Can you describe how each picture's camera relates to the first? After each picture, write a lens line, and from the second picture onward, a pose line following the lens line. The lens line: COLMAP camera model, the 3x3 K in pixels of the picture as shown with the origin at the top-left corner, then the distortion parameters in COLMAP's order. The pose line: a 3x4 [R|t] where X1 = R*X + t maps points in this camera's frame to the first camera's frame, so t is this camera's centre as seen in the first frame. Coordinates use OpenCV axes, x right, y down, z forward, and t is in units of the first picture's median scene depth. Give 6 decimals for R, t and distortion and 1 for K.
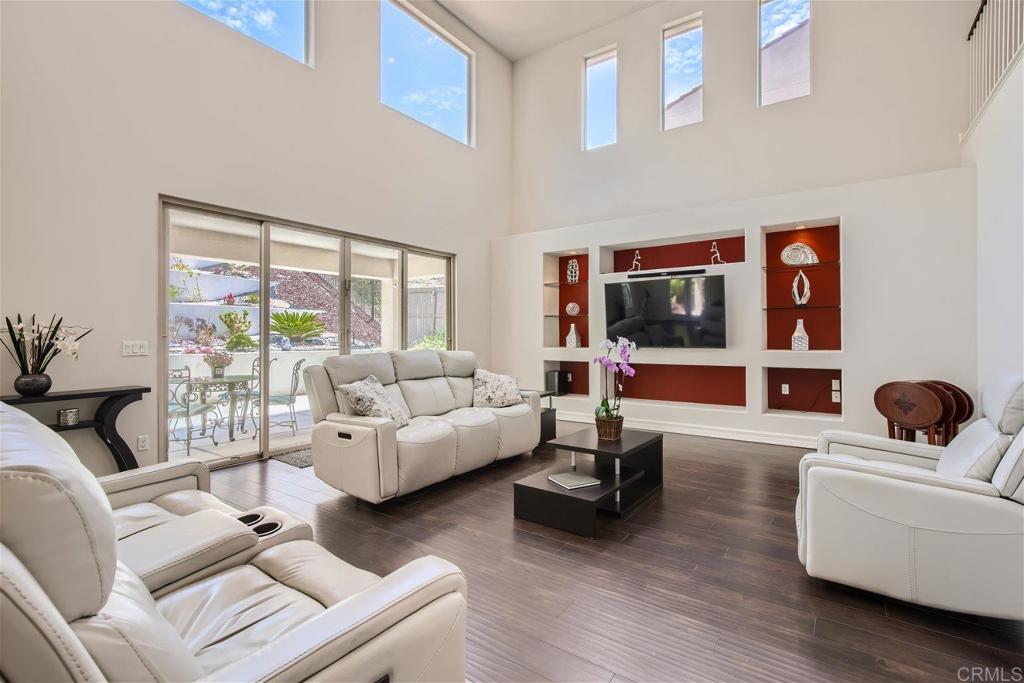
lens RADIAL K [[466.7, 0, 511.8], [0, 466.7, 335.4], [0, 0, 1]] dist [-0.000826, -0.000158]
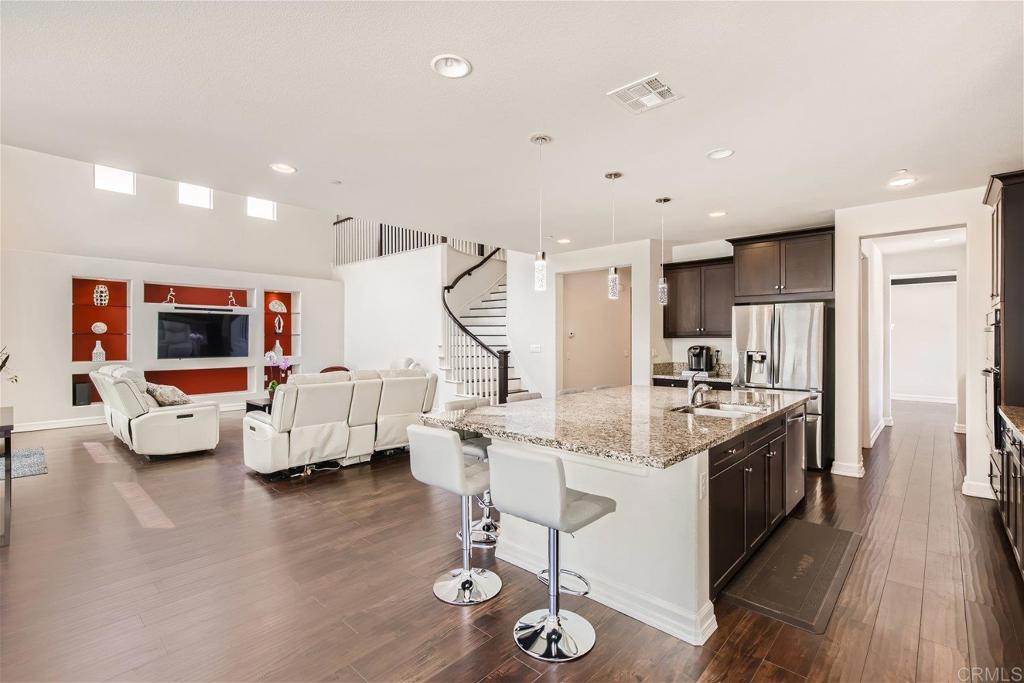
lens RADIAL K [[466.7, 0, 511.8], [0, 466.7, 341.1], [0, 0, 1]] dist [-0.000826, -0.000158]
pose [[0.127080, 0.000829, 0.991892, -1.082499], [0.007250, 0.999972, -0.001765, -0.018041], [-0.991866, 0.007416, 0.127070, -0.186725]]
